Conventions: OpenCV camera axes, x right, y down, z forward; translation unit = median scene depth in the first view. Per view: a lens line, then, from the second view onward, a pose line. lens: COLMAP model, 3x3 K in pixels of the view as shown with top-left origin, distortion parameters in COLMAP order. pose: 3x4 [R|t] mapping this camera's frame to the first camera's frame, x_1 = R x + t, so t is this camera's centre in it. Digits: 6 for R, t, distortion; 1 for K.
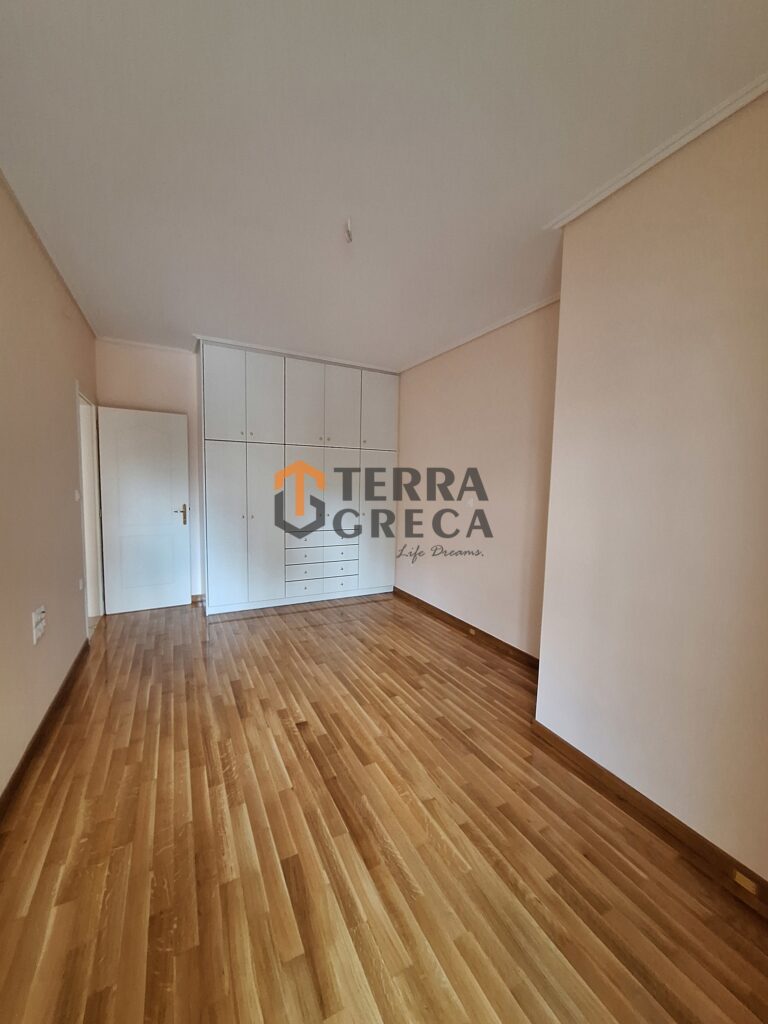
lens RADIAL K [[401.7, 0, 384.1], [0, 401.7, 500.7], [0, 0, 1]] dist [0.001026, 0.000256]
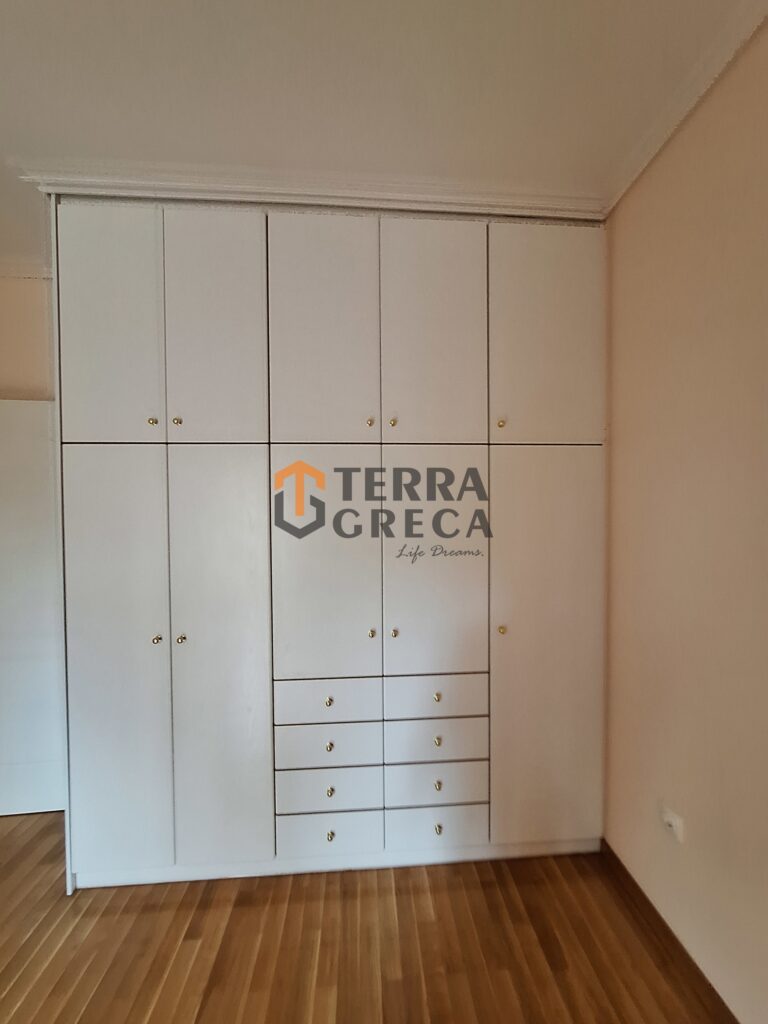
lens RADIAL K [[413.6, 0, 384.0], [0, 413.6, 512.0], [0, 0, 1]] dist [0.001803, 0.000253]
pose [[0.908494, -0.017218, -0.417544, 0.009157], [-0.000022, 0.999149, -0.041249, -0.051659], [0.417899, 0.037483, 0.907720, 0.645451]]
